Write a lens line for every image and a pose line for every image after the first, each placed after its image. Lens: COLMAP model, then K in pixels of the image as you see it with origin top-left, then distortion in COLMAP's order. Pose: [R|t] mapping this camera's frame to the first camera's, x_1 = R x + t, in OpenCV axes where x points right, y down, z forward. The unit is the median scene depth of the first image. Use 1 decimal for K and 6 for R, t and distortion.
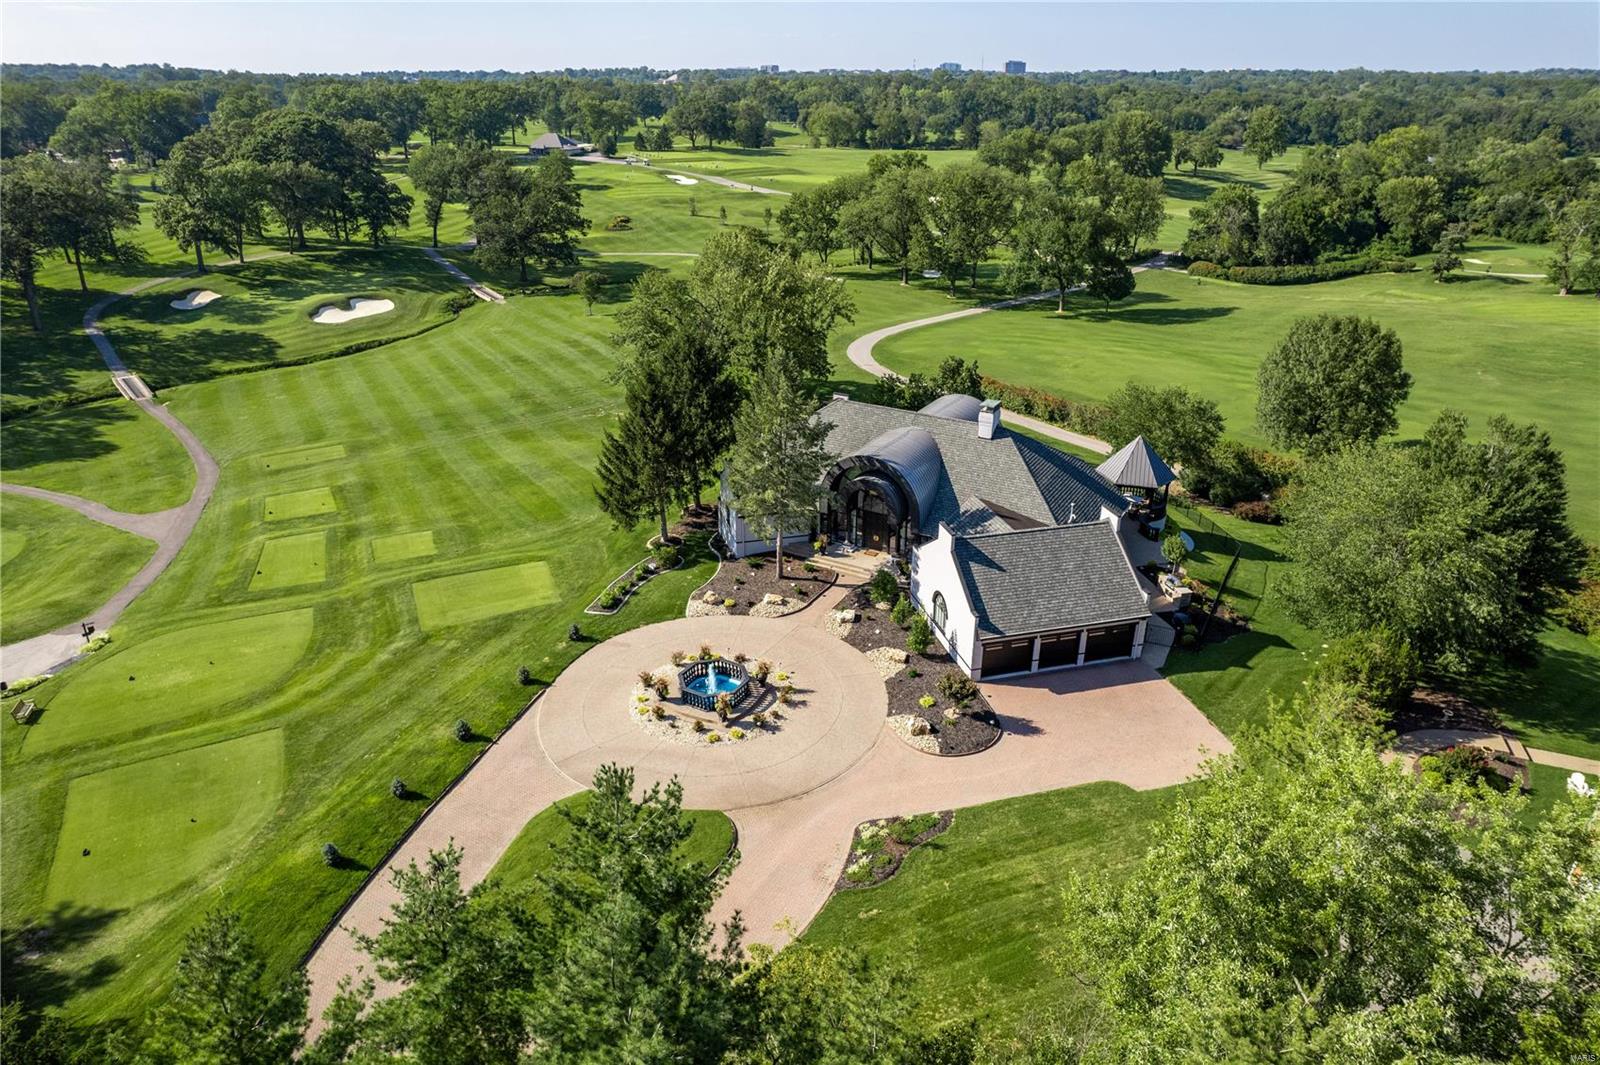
lens RADIAL K [[1048.3, 0, 800.0], [0, 1048.3, 532.5], [0, 0, 1]] dist [-0.045891, 0.001805]
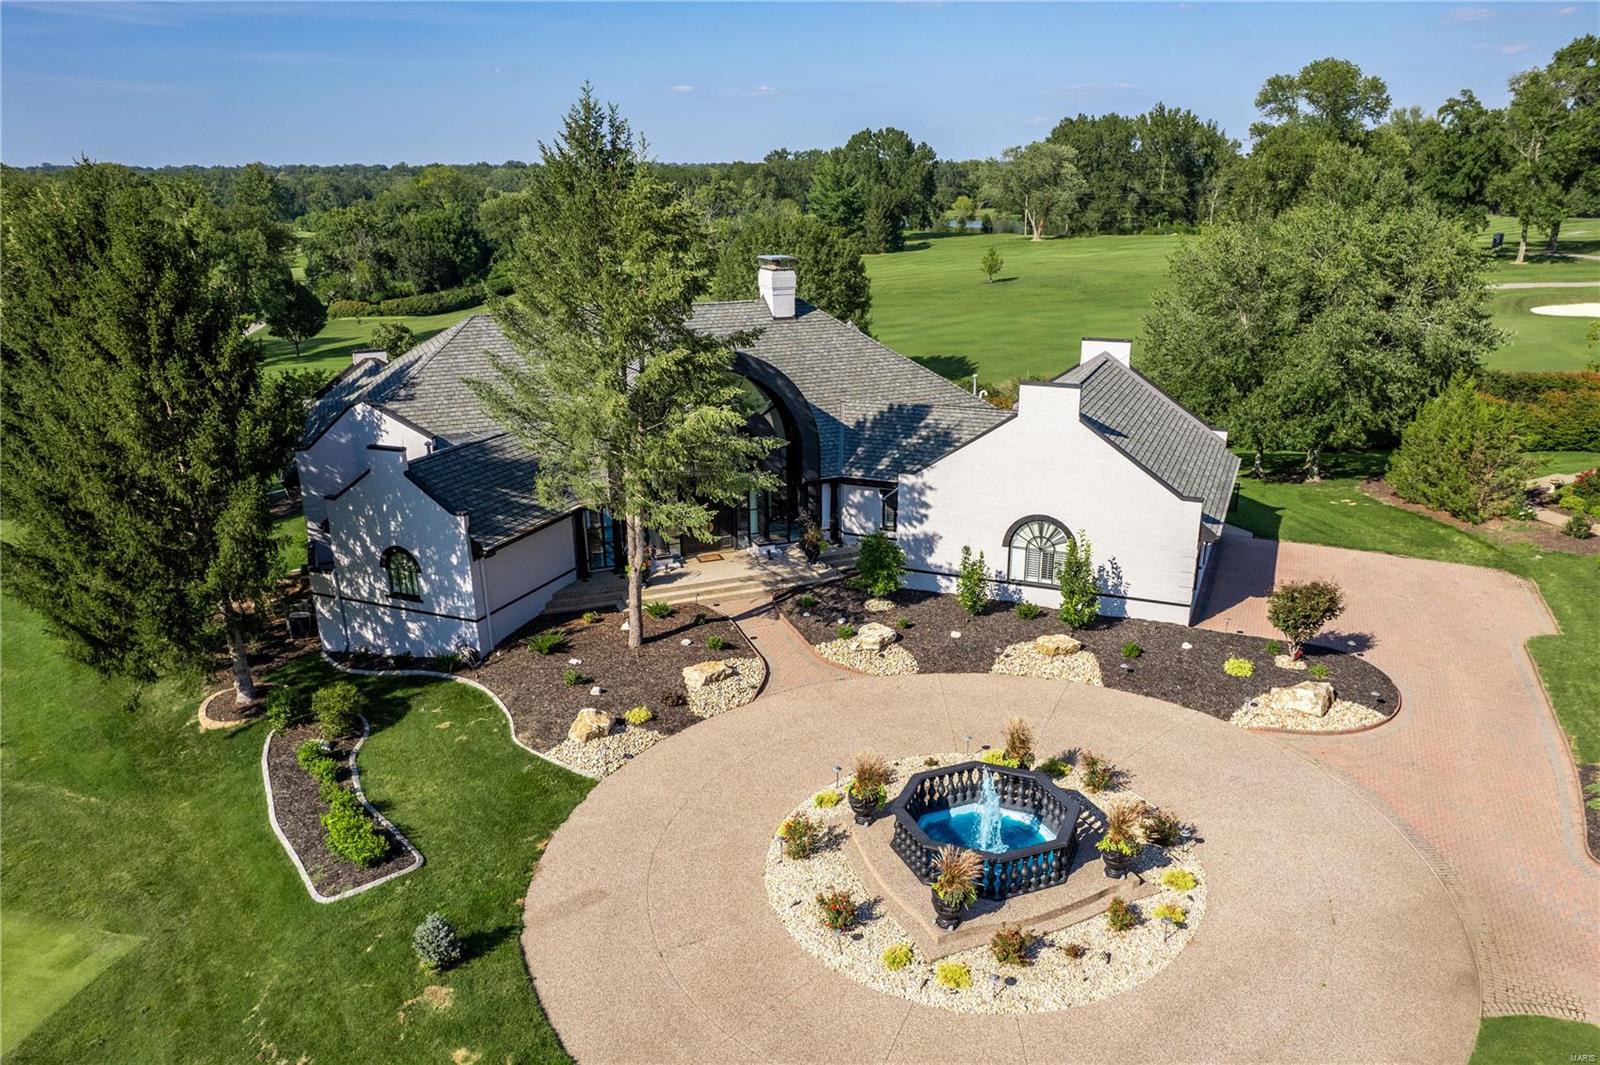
lens RADIAL K [[1139.0, 0, 833.2], [0, 1139.0, 595.1], [0, 0, 1]] dist [-0.048820, 0.004440]
pose [[0.601623, -0.285410, 0.746051, -0.314984], [0.332709, 0.938649, 0.090790, 0.006174], [-0.726192, 0.193596, 0.659671, 0.581782]]
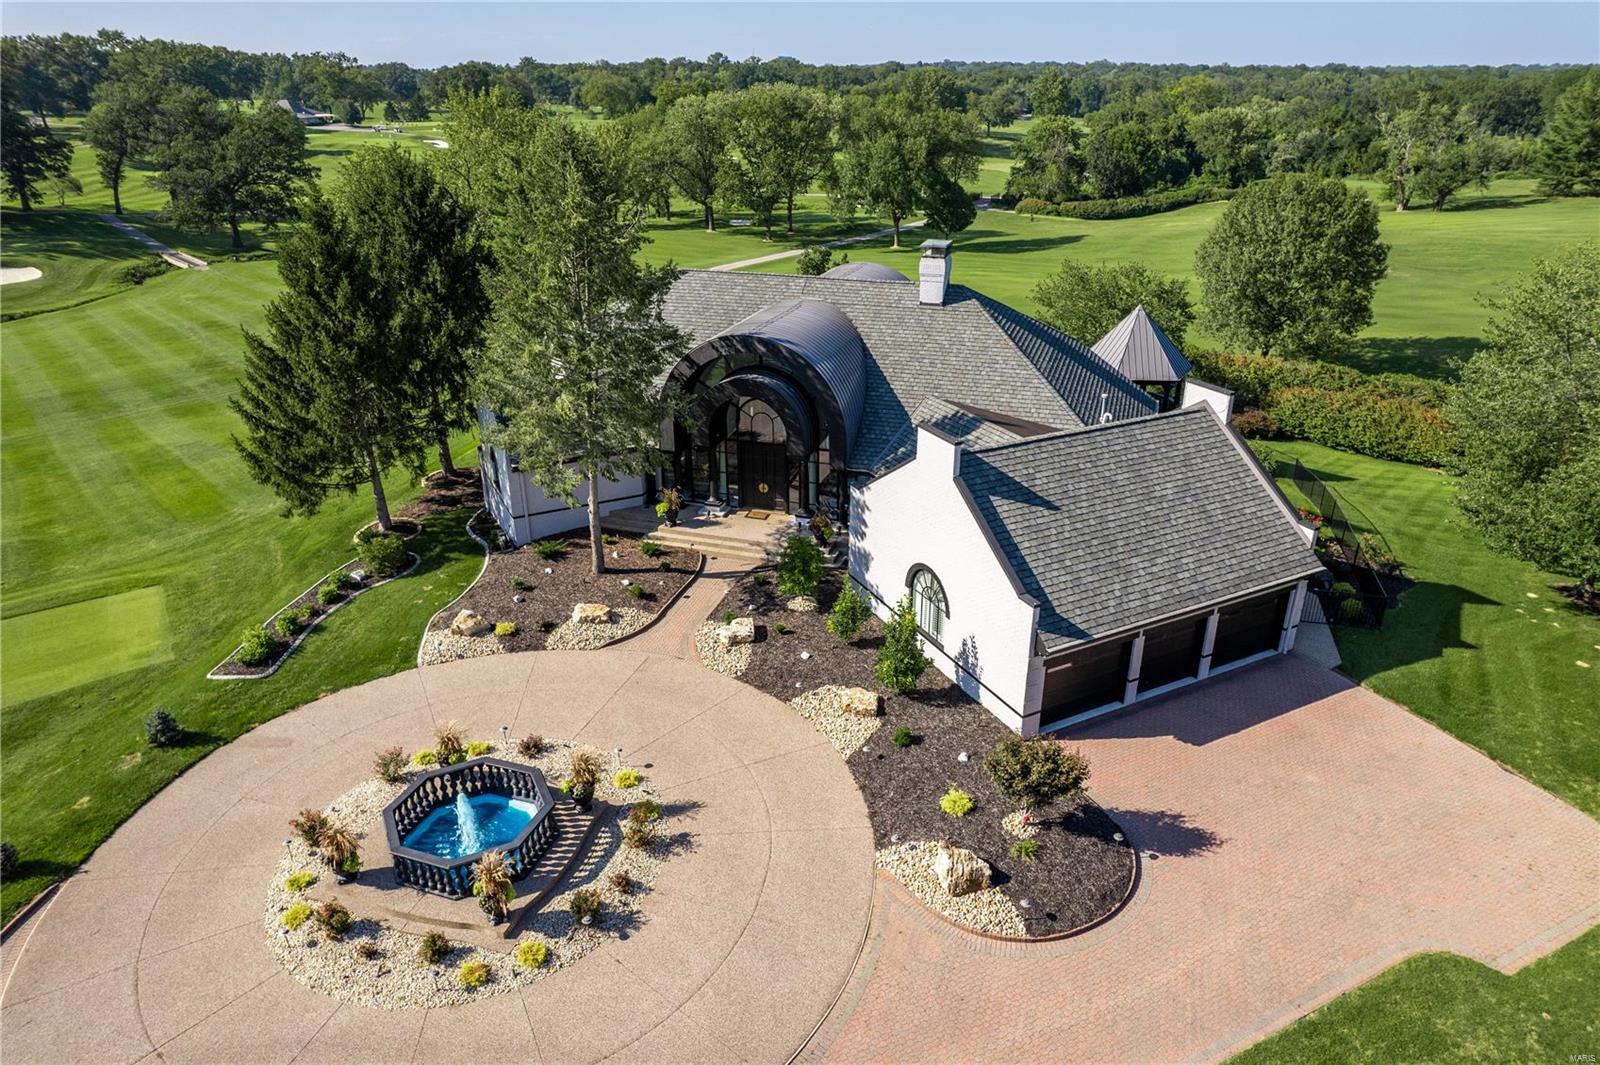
lens RADIAL K [[1043.5, 0, 812.6], [0, 1043.5, 529.8], [0, 0, 1]] dist [-0.077281, 0.071829]
pose [[0.977306, -0.089003, 0.192226, -0.012272], [0.089414, 0.995973, 0.006552, 0.026352], [-0.192035, 0.010784, 0.981329, 0.431433]]
